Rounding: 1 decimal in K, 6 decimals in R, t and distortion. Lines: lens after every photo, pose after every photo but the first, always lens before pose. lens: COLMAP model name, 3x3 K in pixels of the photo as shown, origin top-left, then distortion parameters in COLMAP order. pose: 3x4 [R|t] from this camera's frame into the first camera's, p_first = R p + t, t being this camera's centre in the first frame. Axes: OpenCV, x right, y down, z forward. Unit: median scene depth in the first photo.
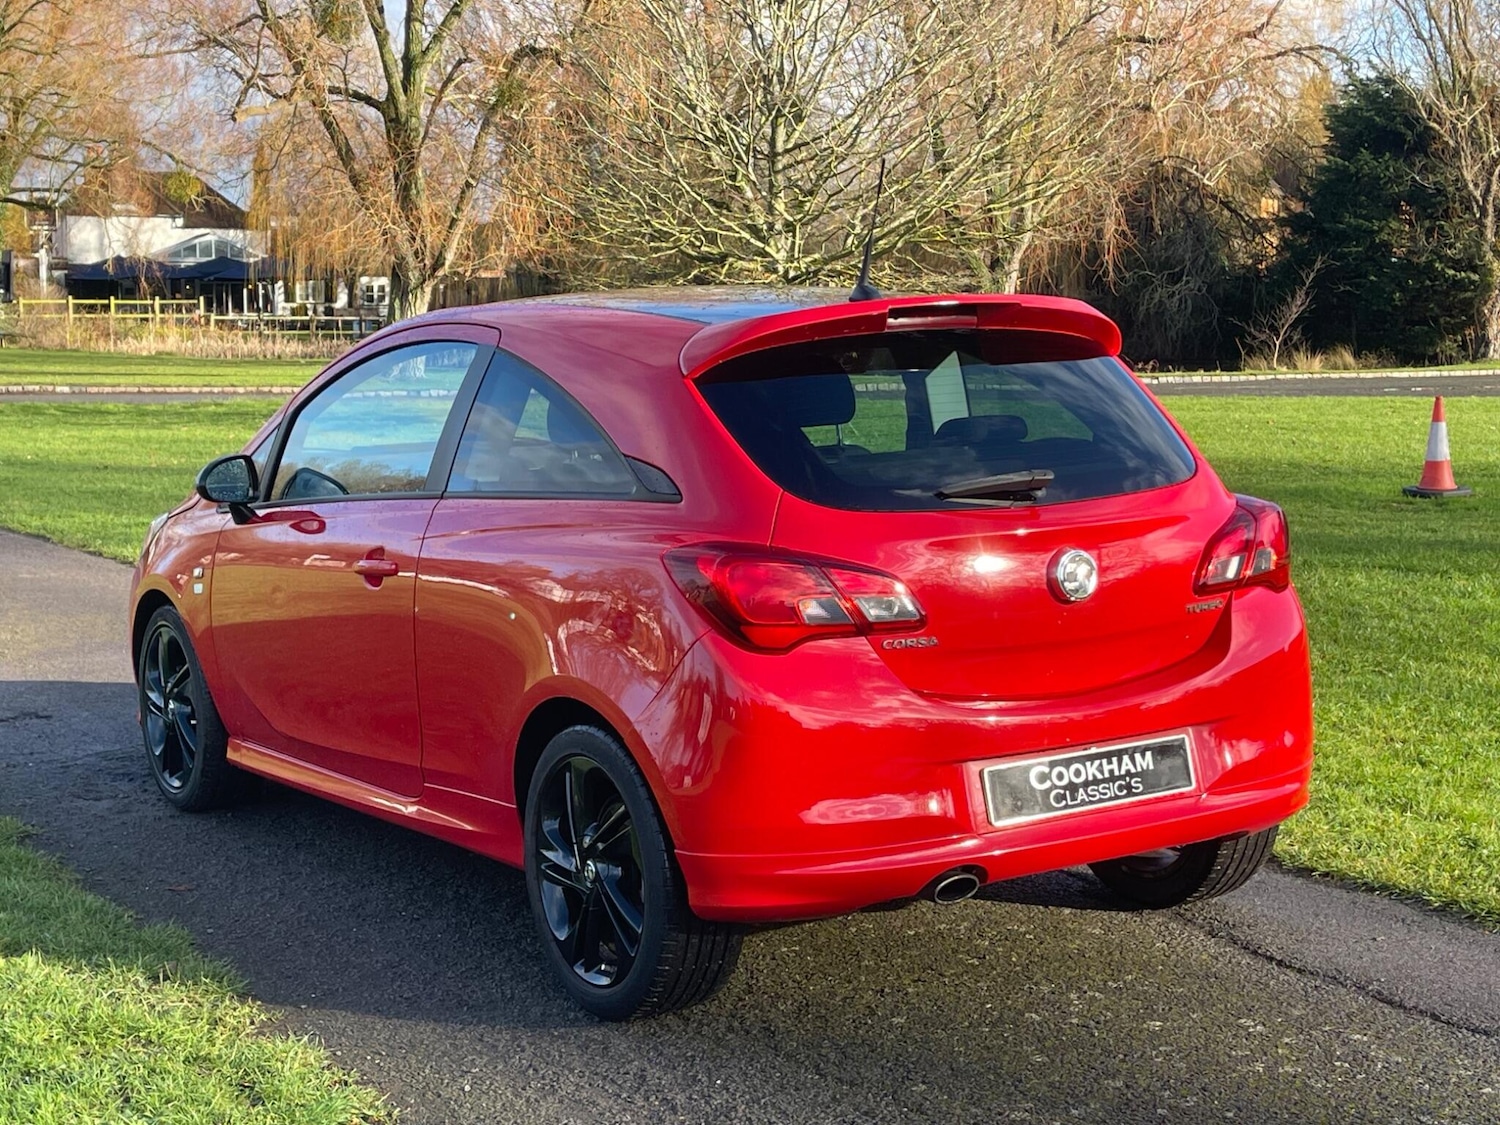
lens RADIAL K [[2338.9, 0, 746.0], [0, 2338.9, 576.3], [0, 0, 1]] dist [0.079845, 0.000000]
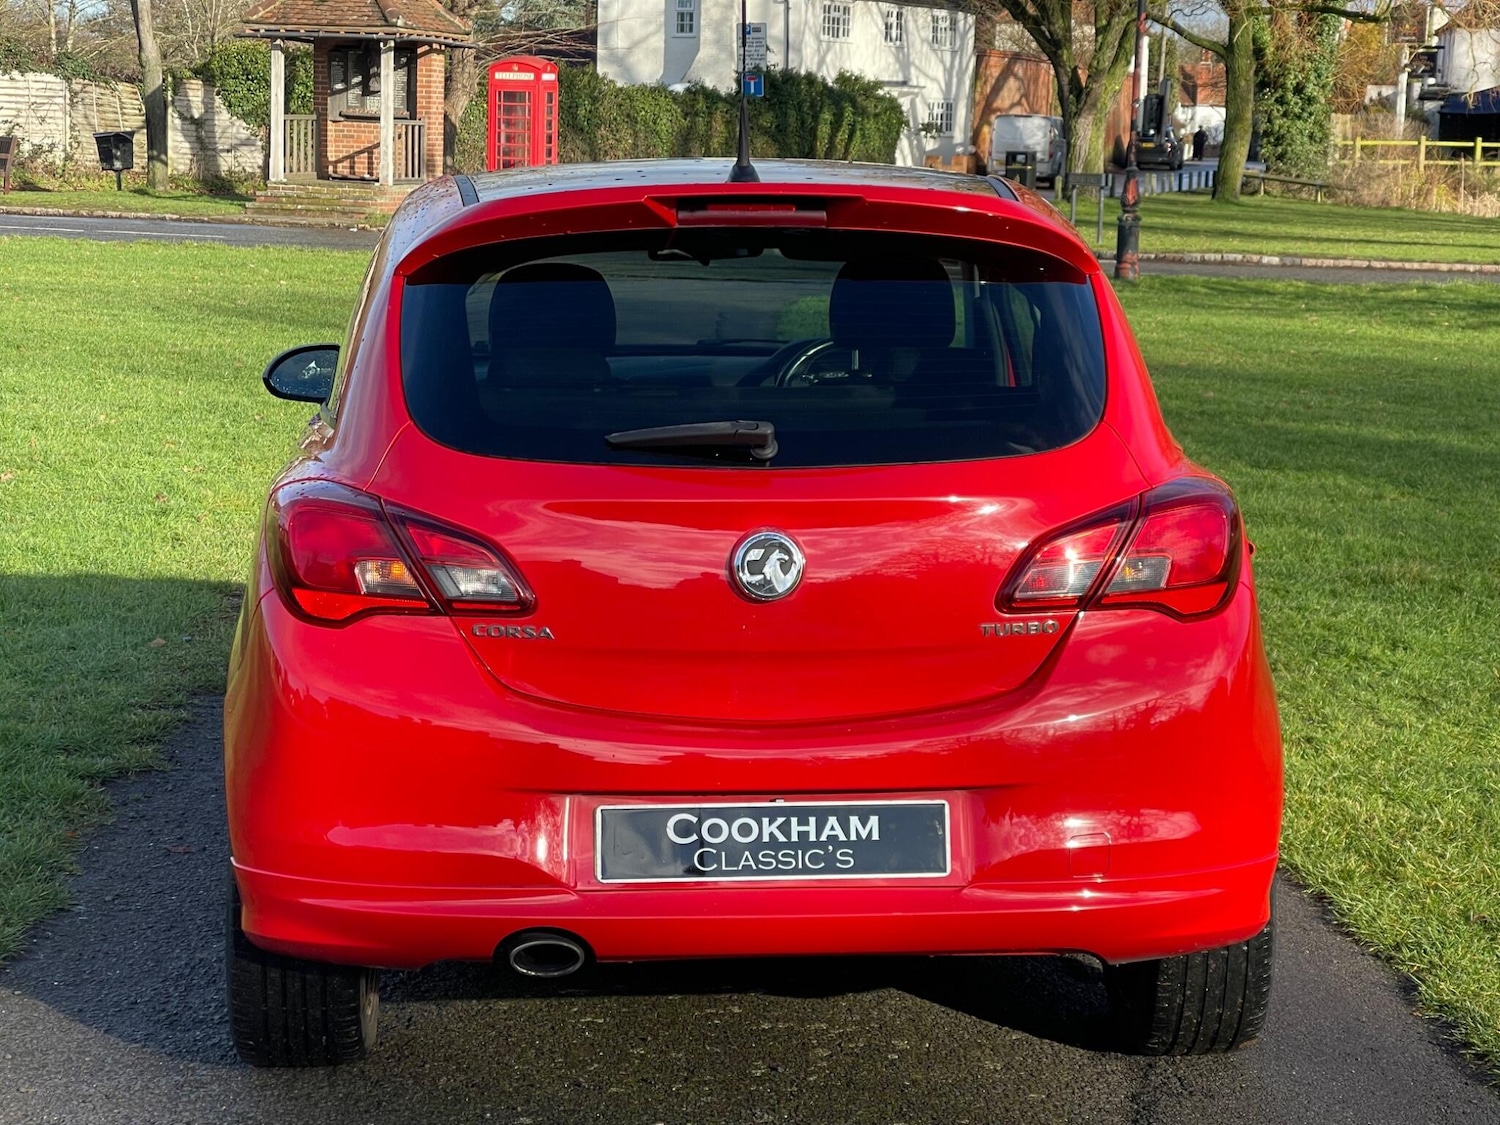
lens RADIAL K [[3154.9, 0, 755.6], [0, 3154.9, 548.0], [0, 0, 1]] dist [0.166378, 0.000000]
pose [[0.875573, 0.086032, -0.475364, 0.544864], [-0.081390, 0.996219, 0.030386, -0.031950], [0.476181, 0.012085, 0.879264, 0.105050]]
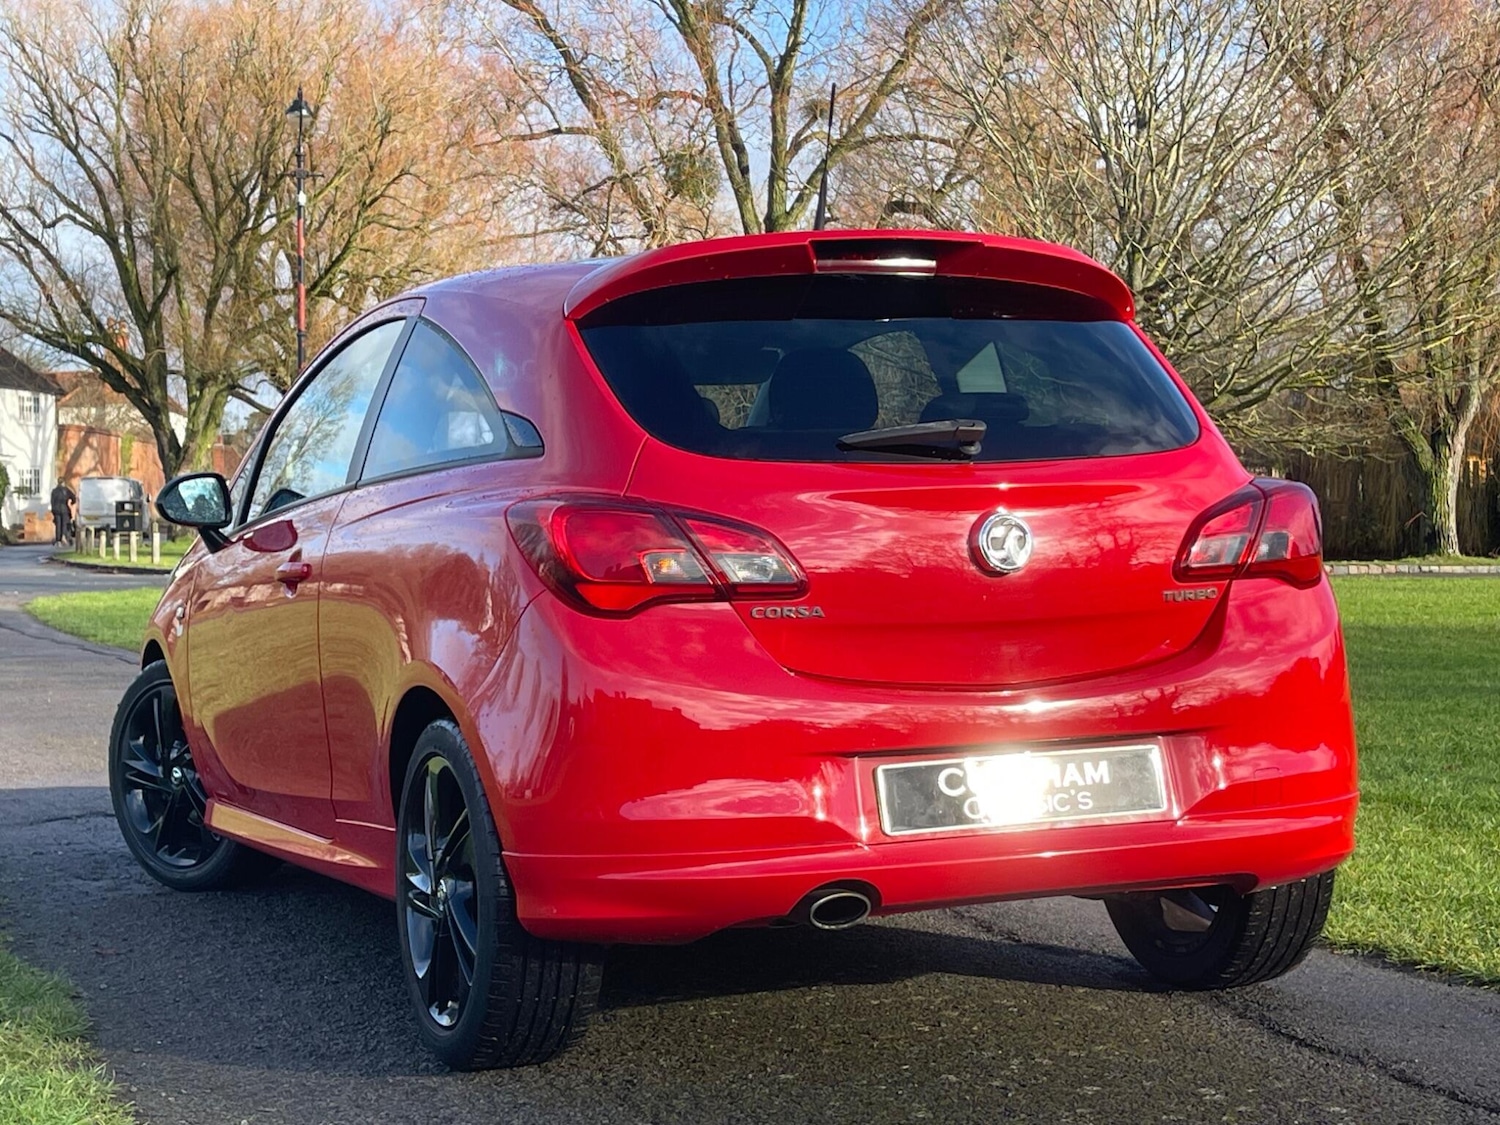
lens RADIAL K [[2603.6, 0, 748.8], [0, 2603.6, 561.8], [0, 0, 1]] dist [0.094568, 0.000000]
pose [[0.986217, 0.003821, -0.165415, 0.181675], [-0.019285, 0.995574, -0.091977, 0.083146], [0.164331, 0.093899, 0.981926, 0.067653]]
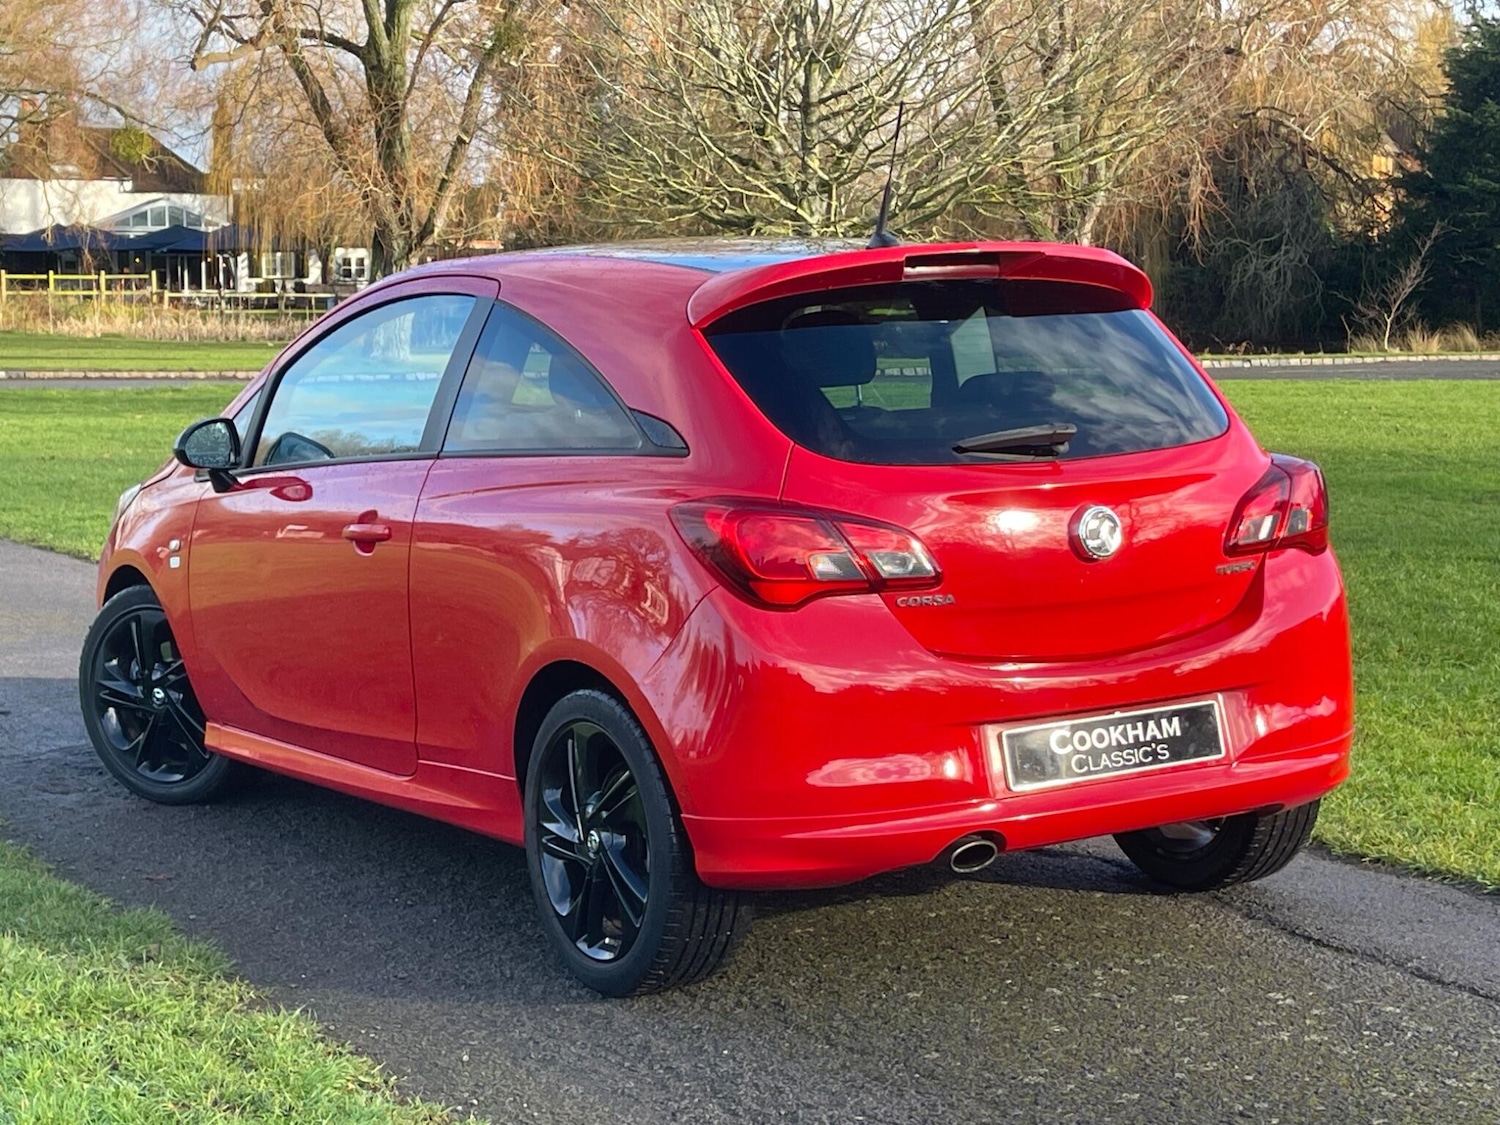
lens RADIAL K [[2705.9, 0, 759.5], [0, 2705.9, 557.8], [0, 0, 1]] dist [0.098807, 0.000000]
pose [[0.999970, -0.000045, -0.007721, 0.009136], [-0.000059, 0.999910, -0.013444, 0.022321], [0.007720, 0.013444, 0.999880, -0.100177]]
